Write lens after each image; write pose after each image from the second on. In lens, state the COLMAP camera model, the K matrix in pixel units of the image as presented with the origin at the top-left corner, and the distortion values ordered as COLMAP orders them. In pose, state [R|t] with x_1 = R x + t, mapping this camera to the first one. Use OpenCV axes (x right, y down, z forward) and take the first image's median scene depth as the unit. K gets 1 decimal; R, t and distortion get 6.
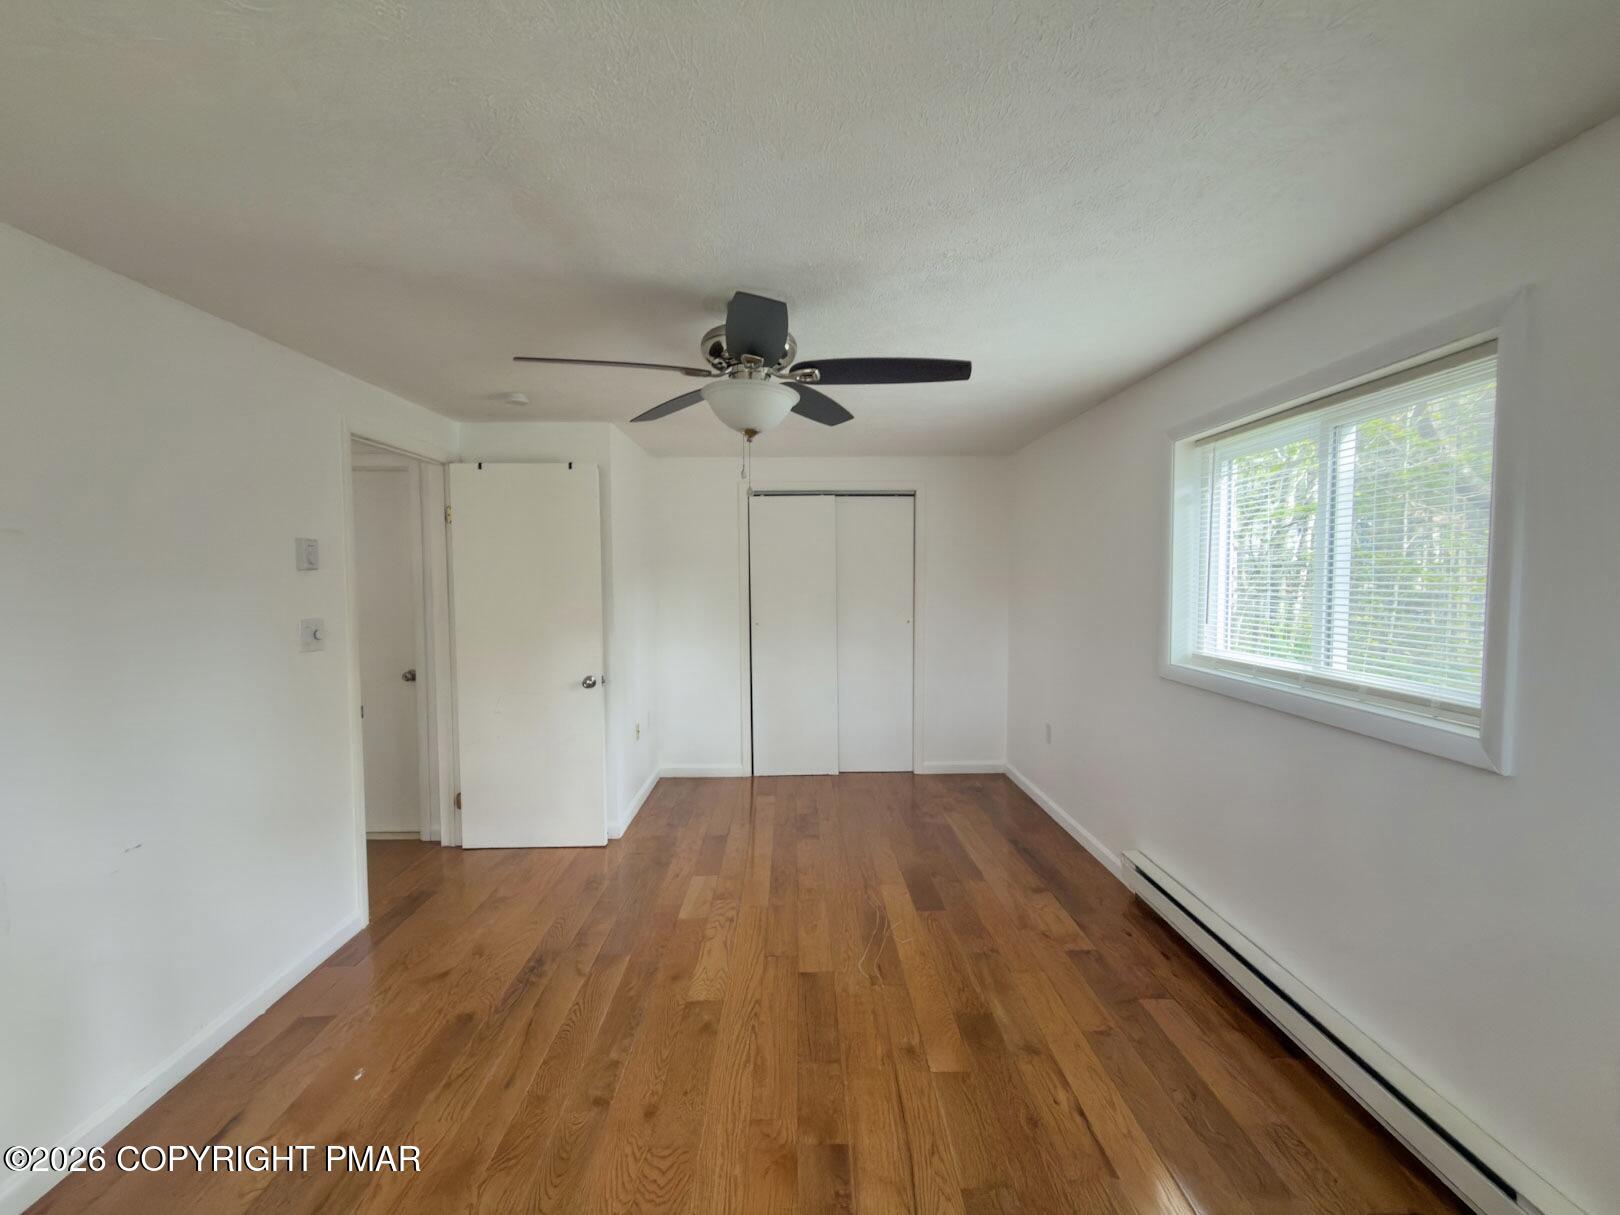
lens RADIAL K [[646.4, 0, 810.0], [0, 646.4, 607.7], [0, 0, 1]] dist [-0.000620, -0.000211]
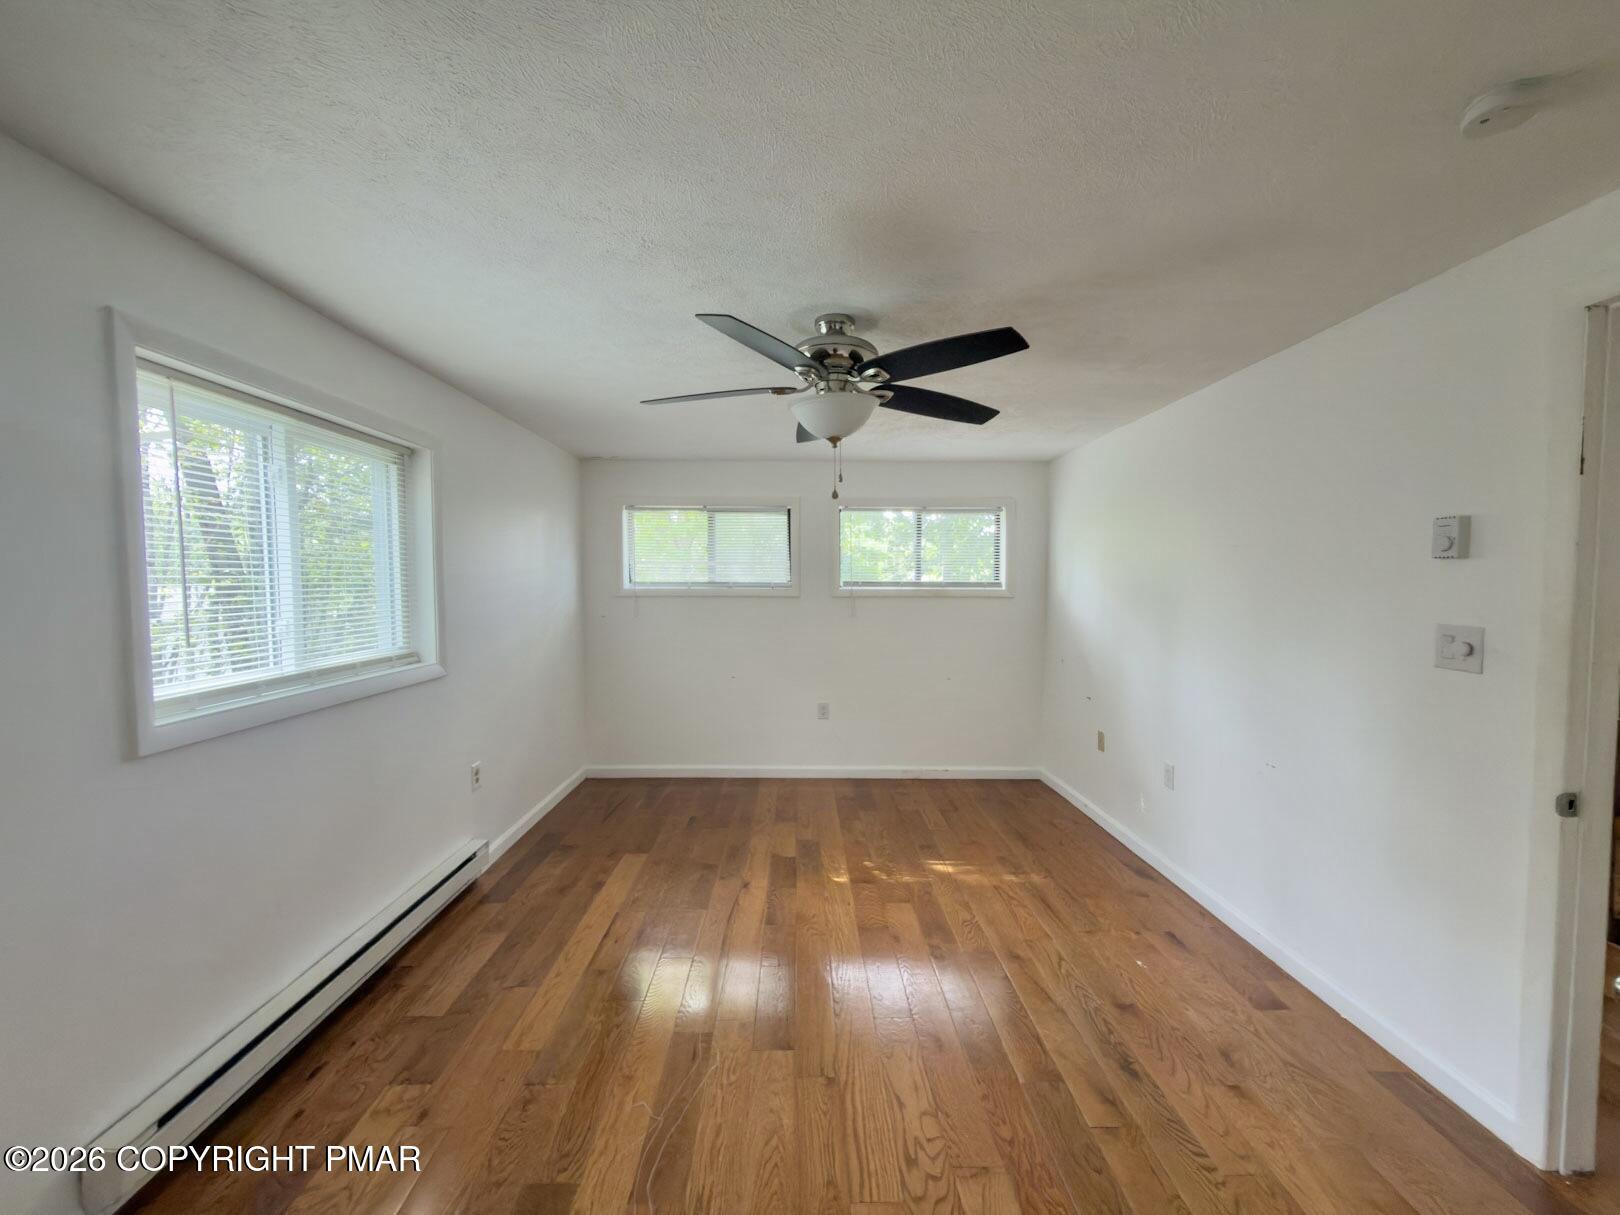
lens RADIAL K [[646.4, 0, 808.2], [0, 646.4, 612.0], [0, 0, 1]] dist [-0.000620, -0.000211]
pose [[-0.999960, 0.008095, 0.003743, -0.047273], [0.008430, 0.994929, 0.100227, -0.086349], [-0.002913, 0.100255, -0.994958, 1.932224]]
